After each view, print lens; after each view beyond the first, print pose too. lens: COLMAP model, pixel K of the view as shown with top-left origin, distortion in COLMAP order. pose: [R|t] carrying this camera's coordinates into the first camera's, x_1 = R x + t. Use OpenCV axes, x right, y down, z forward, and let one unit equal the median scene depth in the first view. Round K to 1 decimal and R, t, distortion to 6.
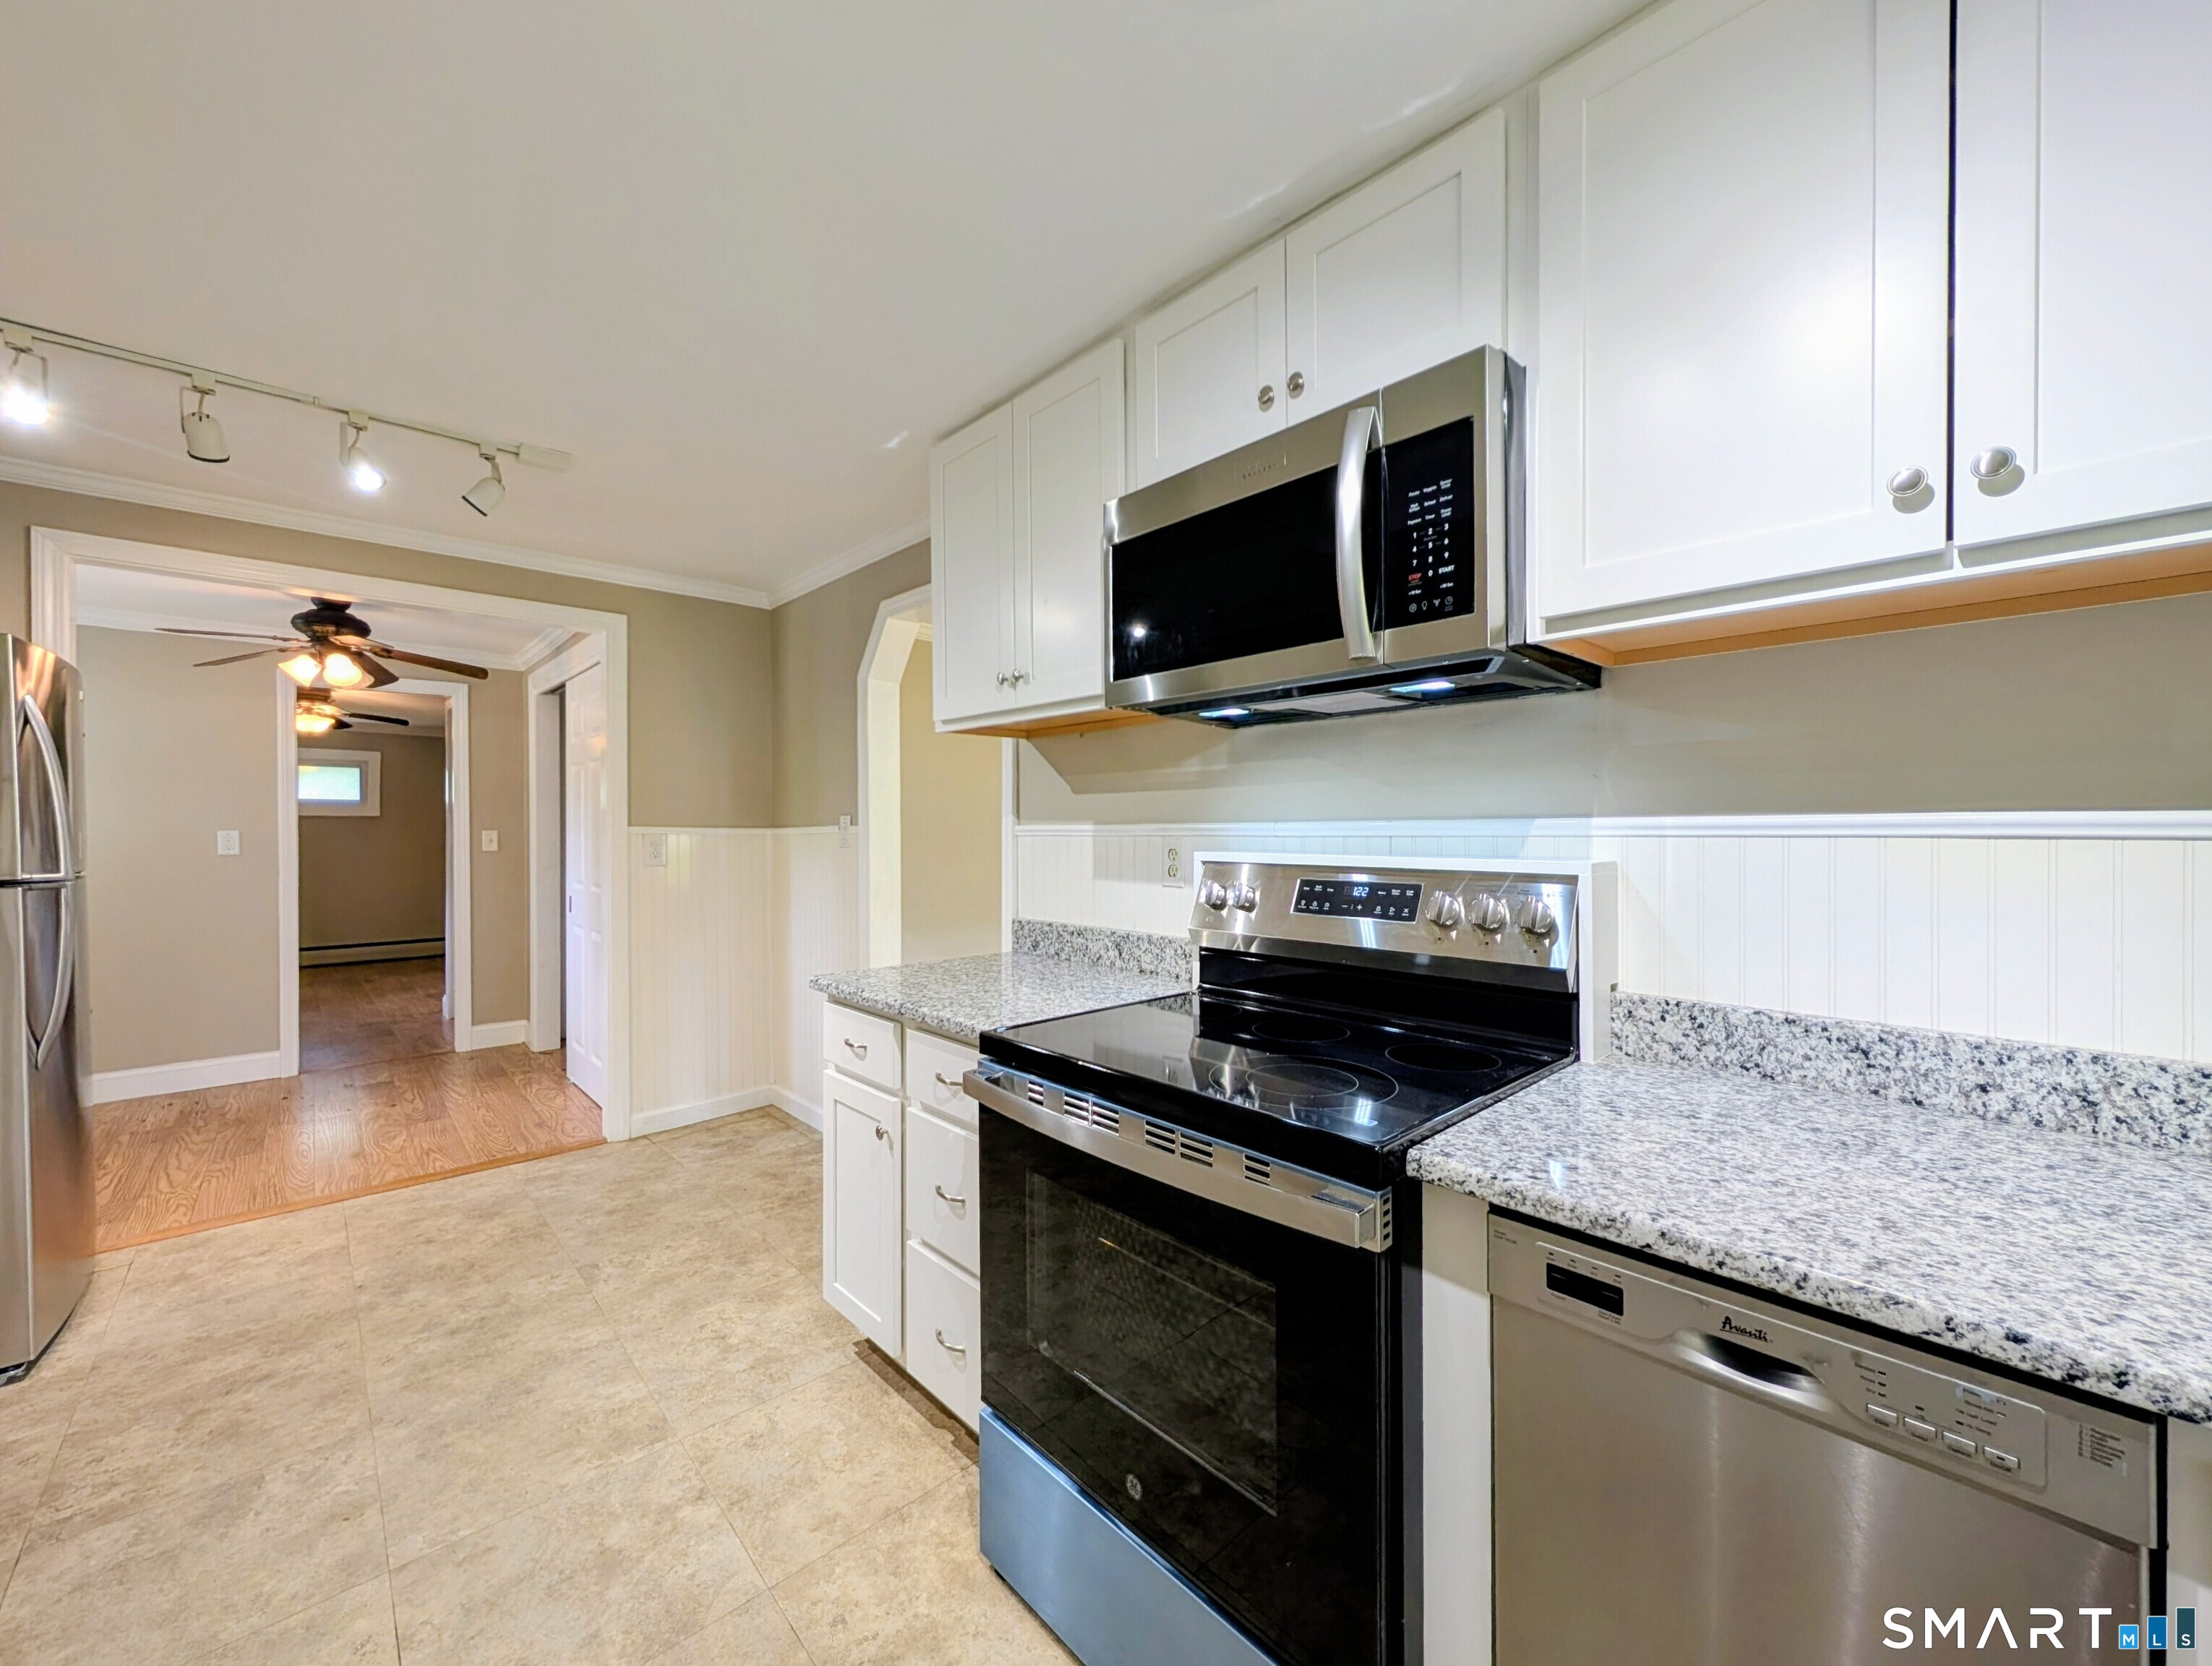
lens RADIAL K [[856.5, 0, 1104.6], [0, 856.5, 833.7], [0, 0, 1]] dist [-0.001293, -0.000066]
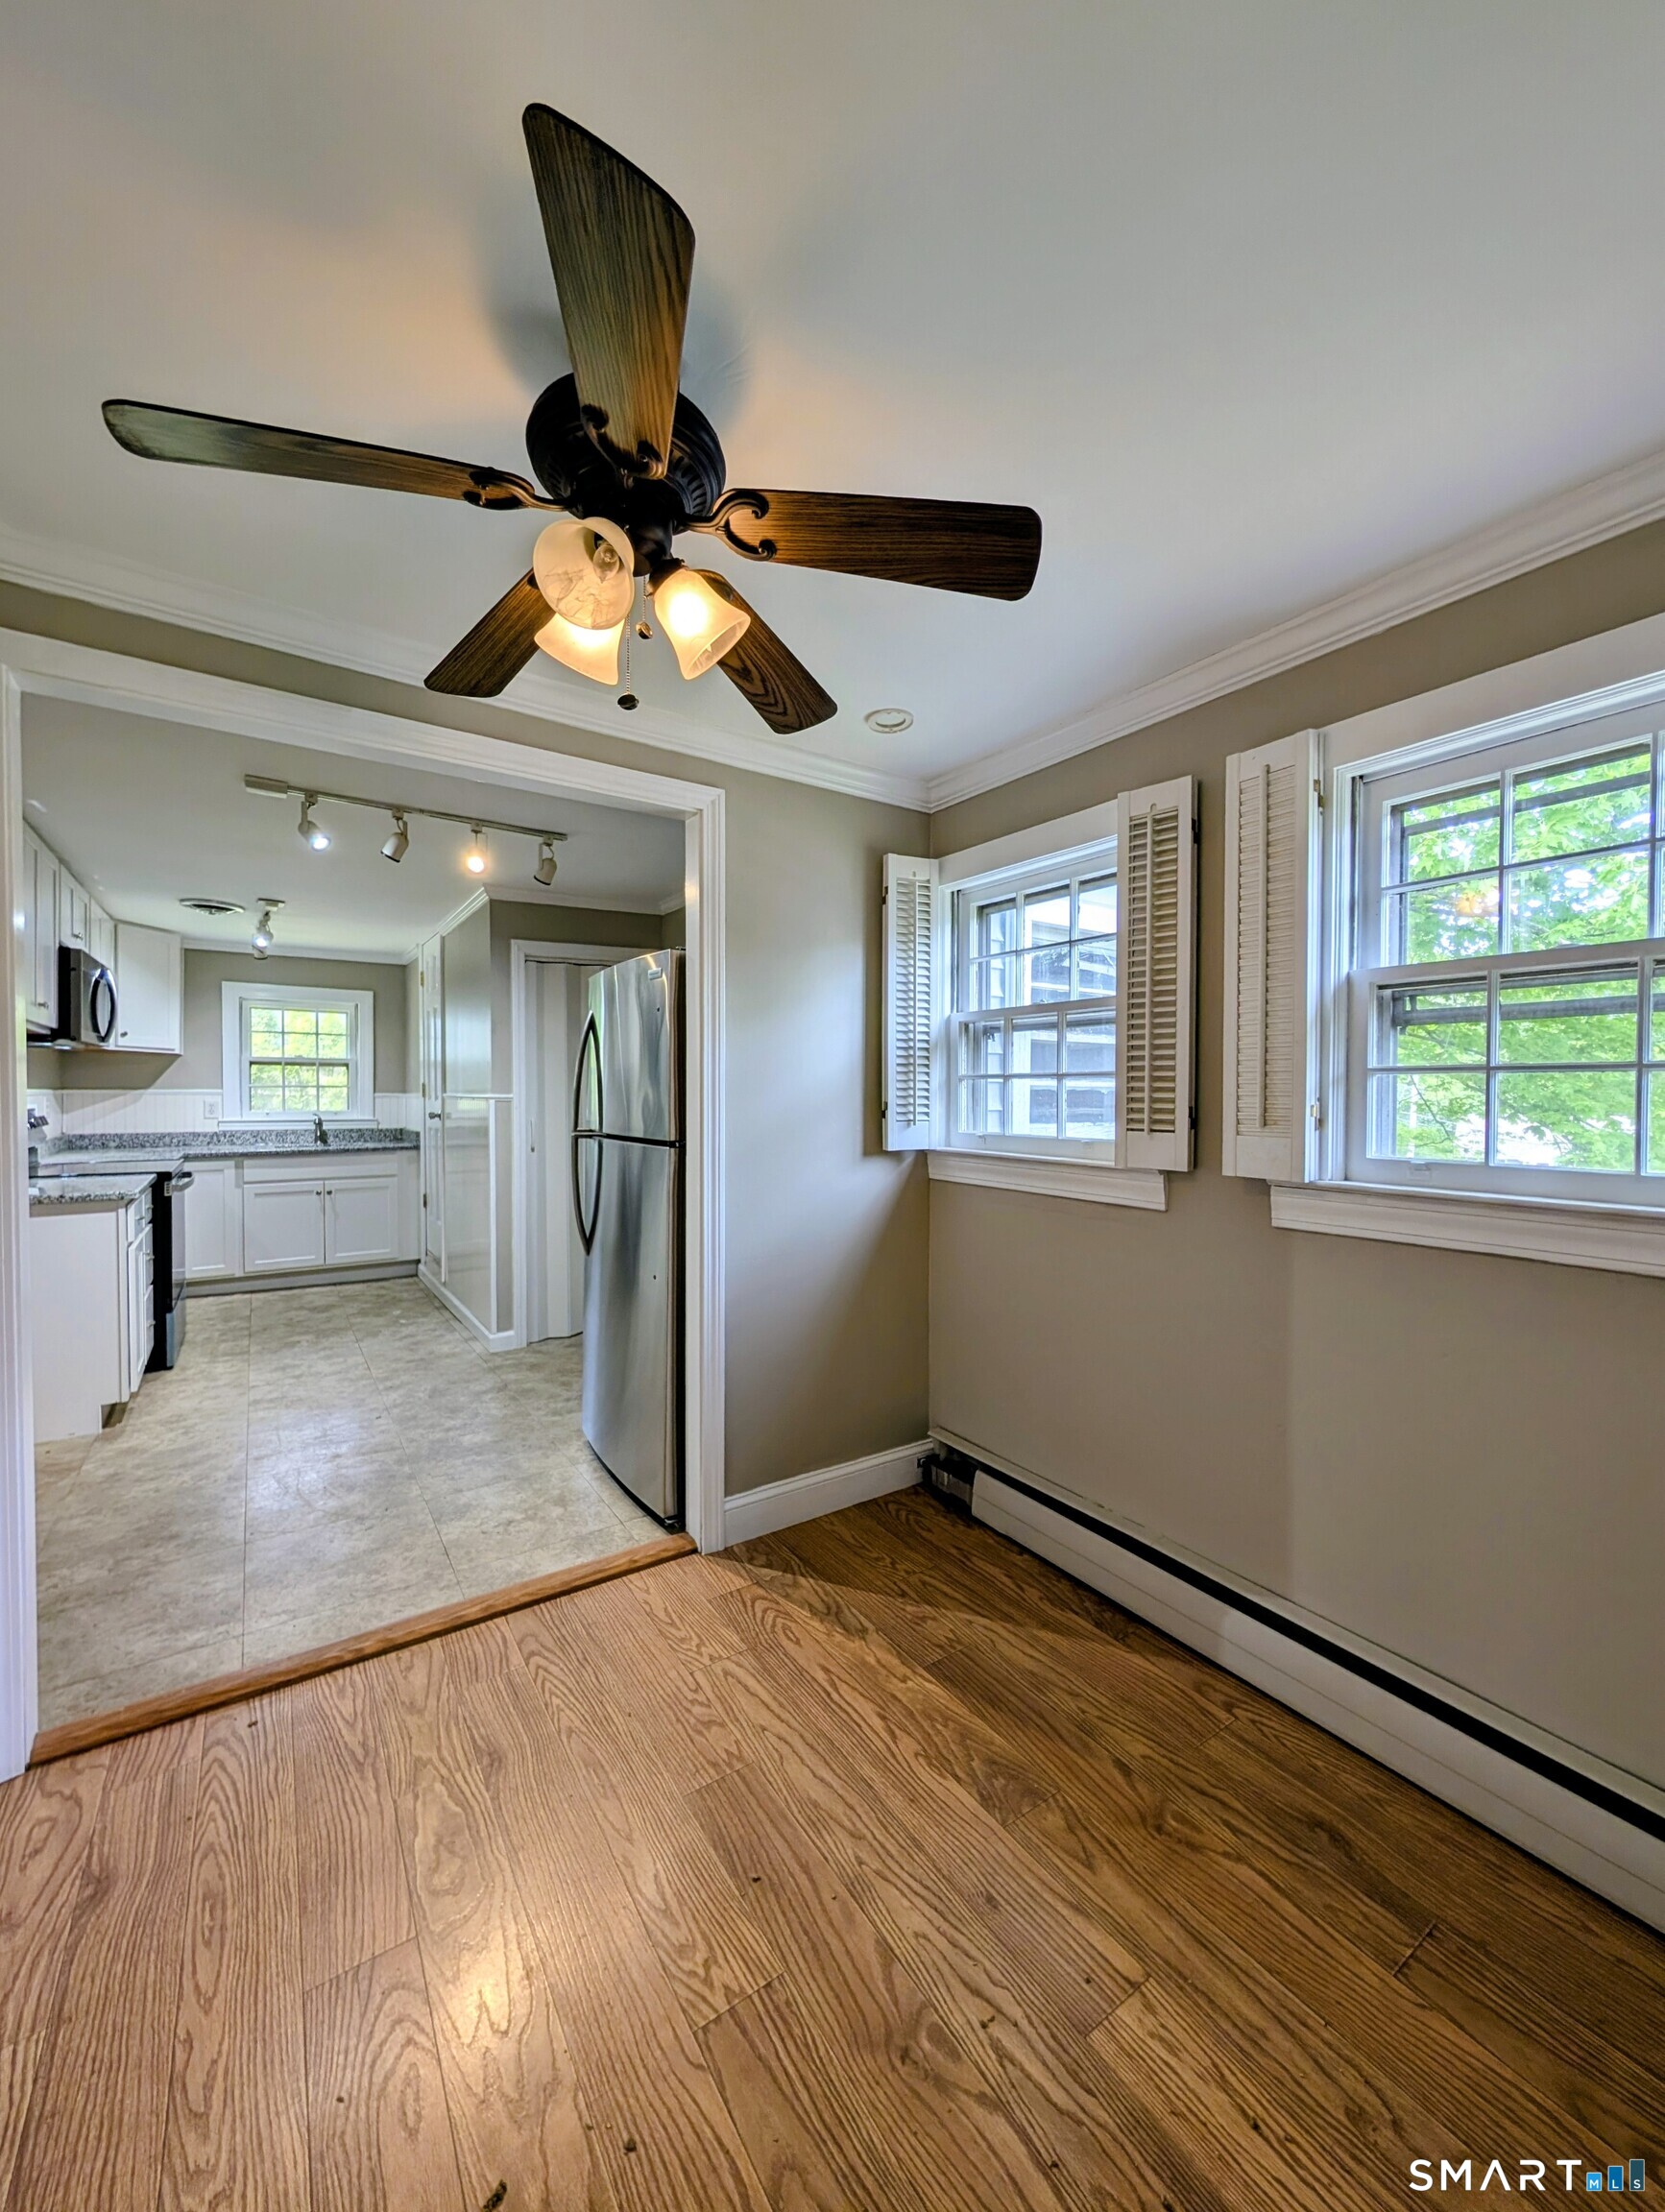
lens RADIAL K [[847.6, 0, 827.0], [0, 847.6, 1106.8], [0, 0, 1]] dist [-0.000011, 0.000231]
pose [[-0.986843, -0.006422, 0.161553, -1.899115], [-0.002481, 0.999695, 0.024583, -0.028301], [-0.161662, 0.023859, -0.986558, 2.401377]]
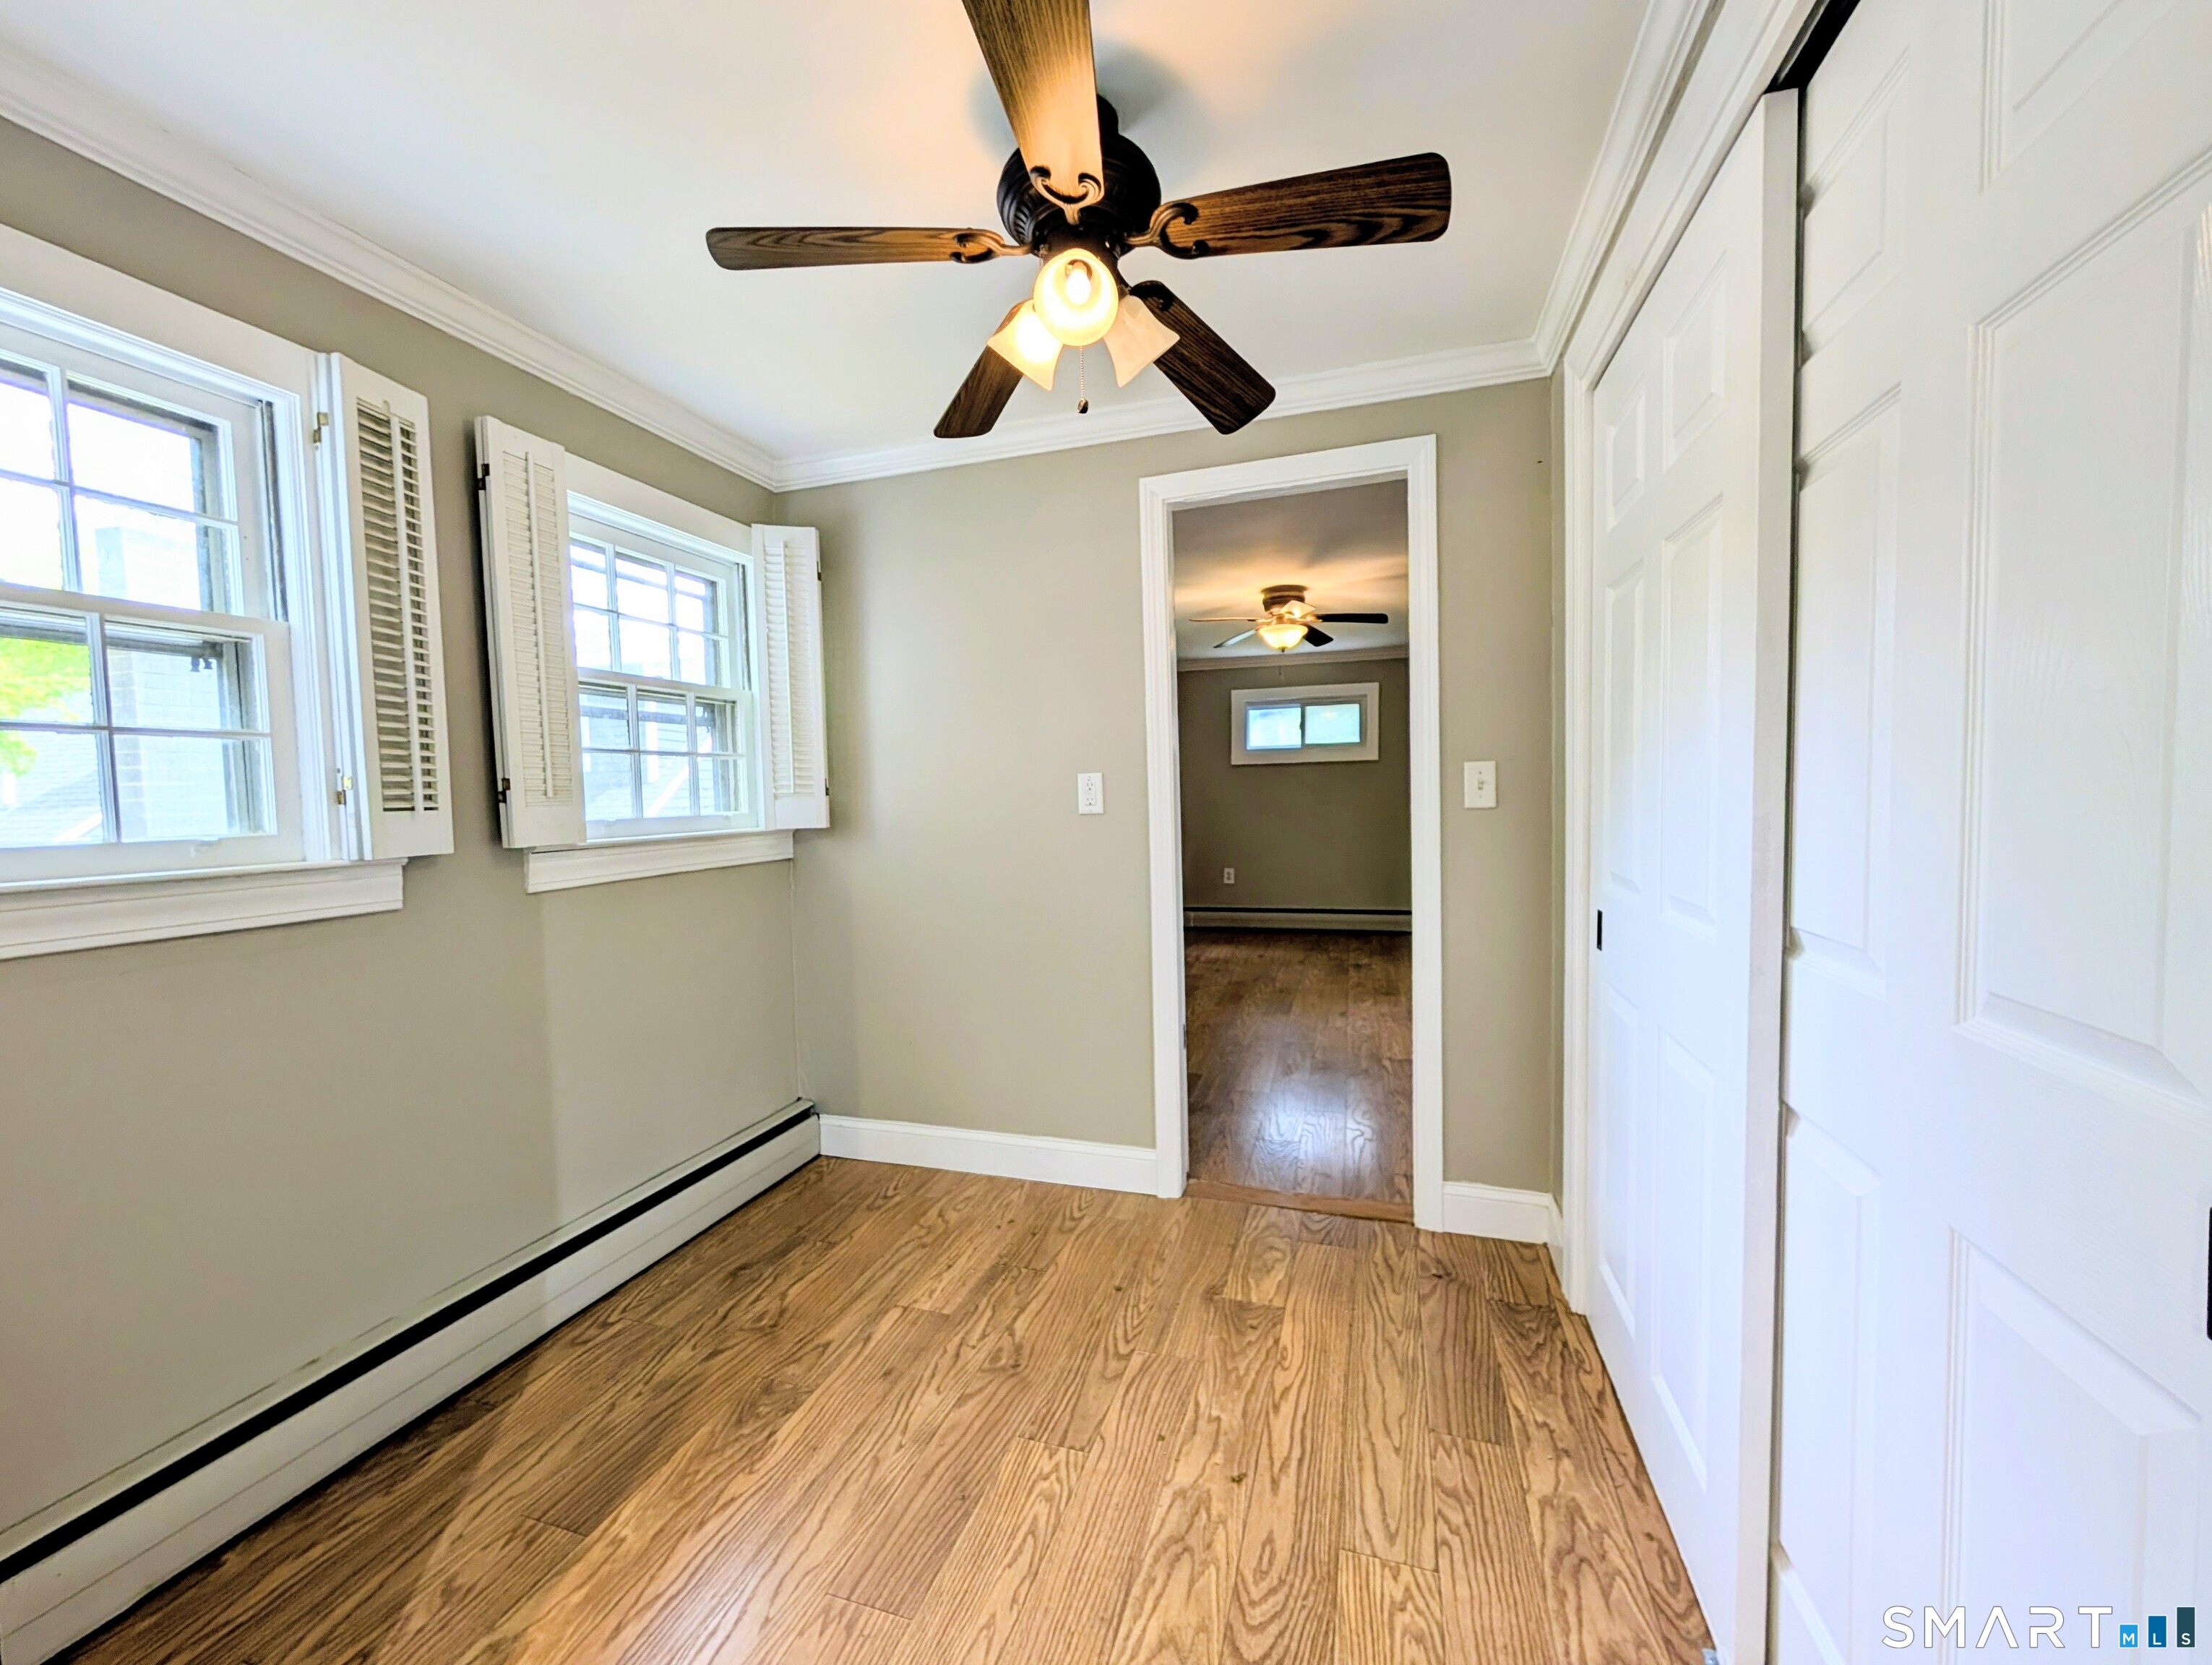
lens RADIAL K [[847.6, 0, 1115.4], [0, 847.6, 831.3], [0, 0, 1]] dist [-0.000011, 0.000231]
pose [[0.495100, 0.031791, -0.868254, -1.050516], [0.019119, 0.998690, 0.047468, 0.019690], [0.868626, -0.040101, 0.493843, 1.515425]]
